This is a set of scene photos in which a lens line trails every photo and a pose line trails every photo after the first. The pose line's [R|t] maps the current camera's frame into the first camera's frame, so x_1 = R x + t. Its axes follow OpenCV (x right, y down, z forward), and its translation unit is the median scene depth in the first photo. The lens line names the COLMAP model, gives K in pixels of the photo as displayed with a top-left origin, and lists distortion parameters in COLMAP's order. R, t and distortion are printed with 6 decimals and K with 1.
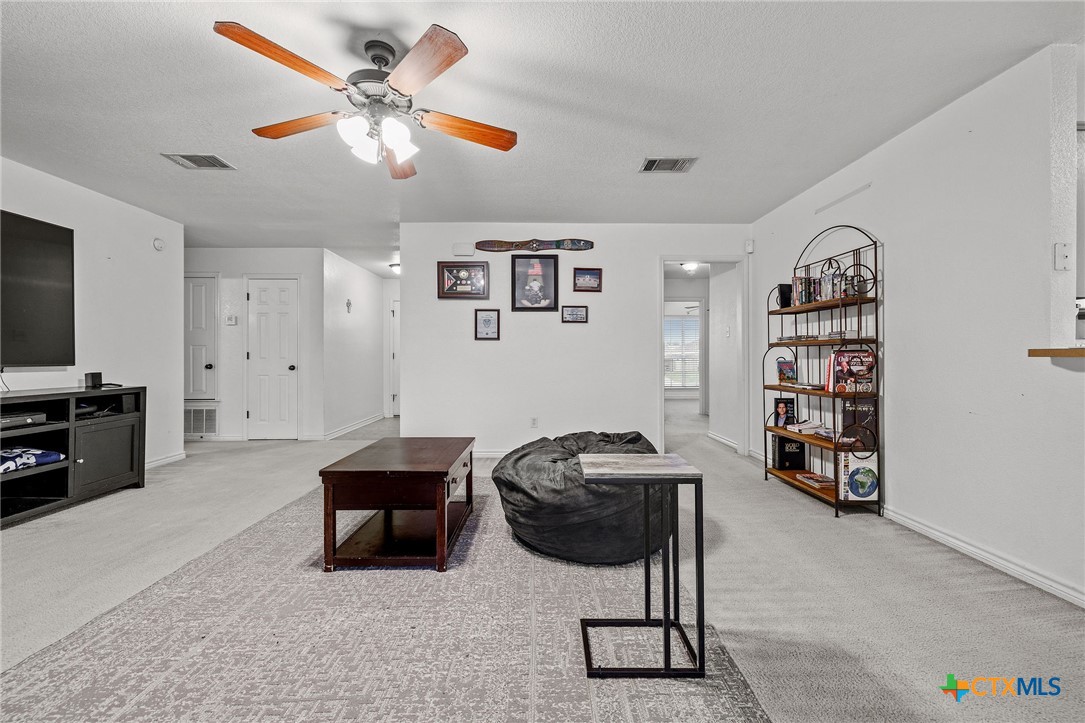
lens RADIAL K [[463.4, 0, 542.9], [0, 463.4, 356.3], [0, 0, 1]] dist [-0.001678, -0.000492]
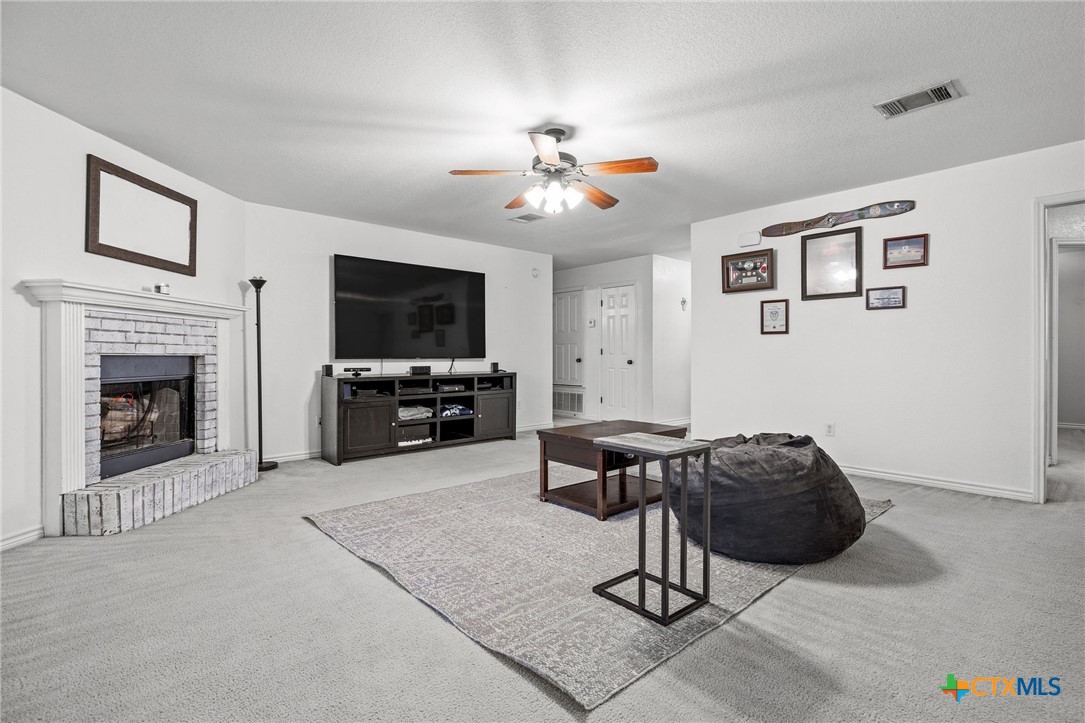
lens RADIAL K [[545.6, 0, 539.8], [0, 545.6, 355.8], [0, 0, 1]] dist [-0.011418, -0.000048]
pose [[0.631711, 0.003429, -0.775196, 0.428992], [0.000558, 0.999988, 0.004879, 0.002472], [0.775203, -0.003515, 0.631702, -0.037707]]
